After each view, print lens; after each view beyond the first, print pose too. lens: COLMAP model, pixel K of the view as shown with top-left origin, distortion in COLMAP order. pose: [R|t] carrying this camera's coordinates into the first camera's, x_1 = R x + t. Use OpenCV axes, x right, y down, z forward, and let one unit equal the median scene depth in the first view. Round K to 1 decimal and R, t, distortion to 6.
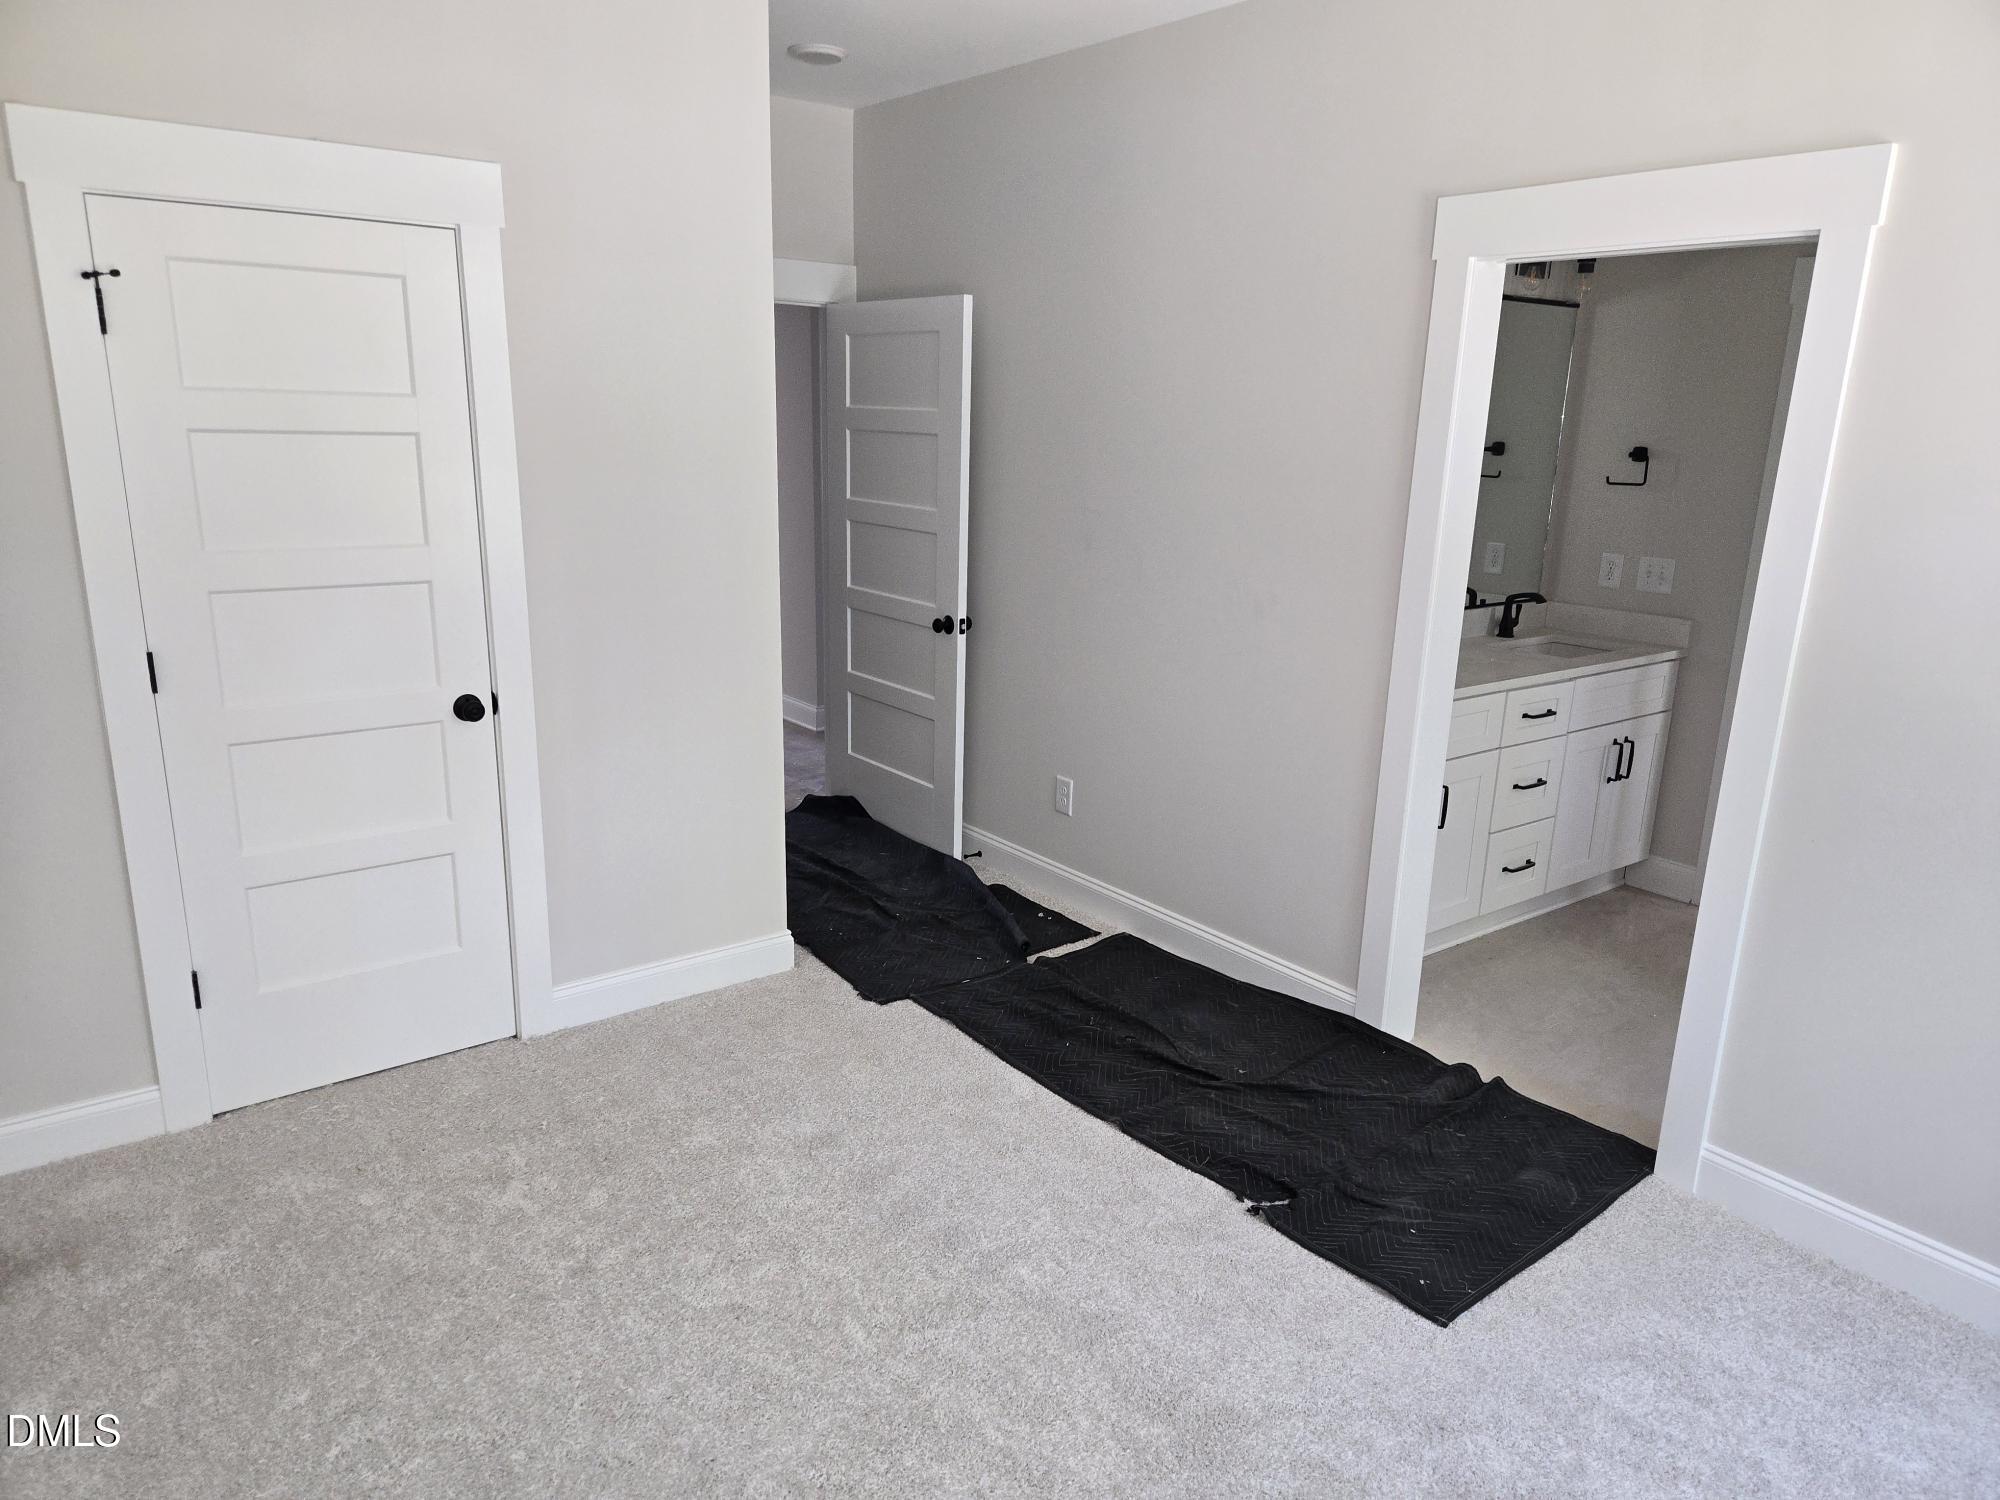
lens RADIAL K [[1325.0, 0, 992.5], [0, 1325.0, 746.6], [0, 0, 1]] dist [0.066508, -0.054467]
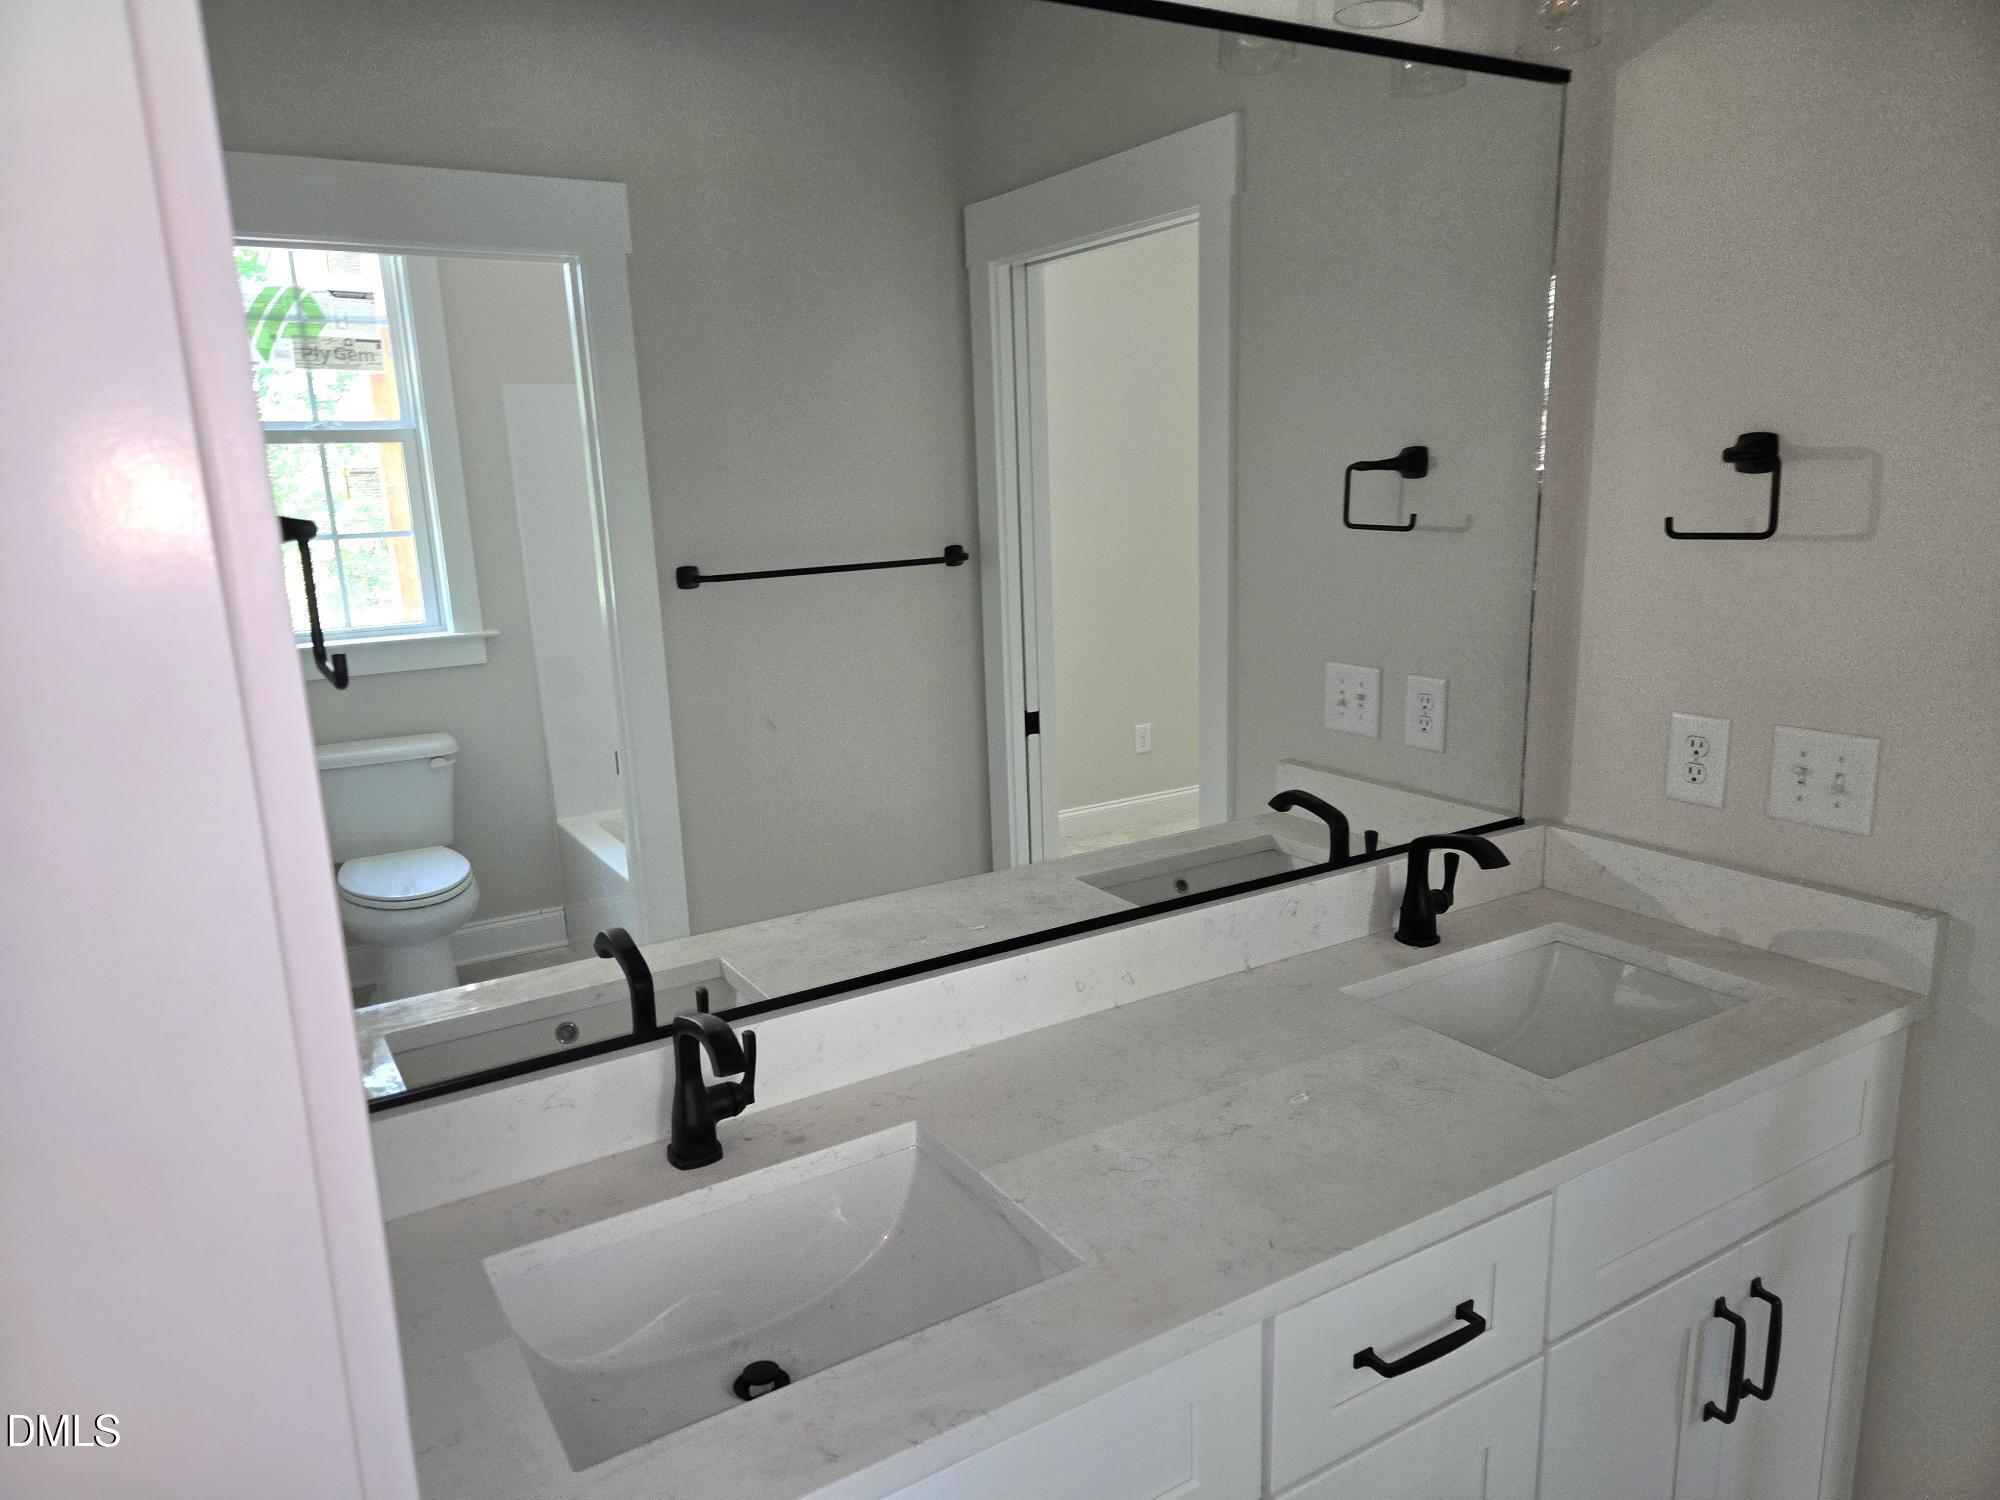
lens RADIAL K [[1325.0, 0, 992.5], [0, 1325.0, 746.6], [0, 0, 1]] dist [0.066508, -0.054467]
pose [[0.992061, -0.036163, -0.120450, 0.316907], [0.032053, 0.998842, -0.035885, -0.131107], [0.121608, 0.031739, 0.992071, 0.613912]]
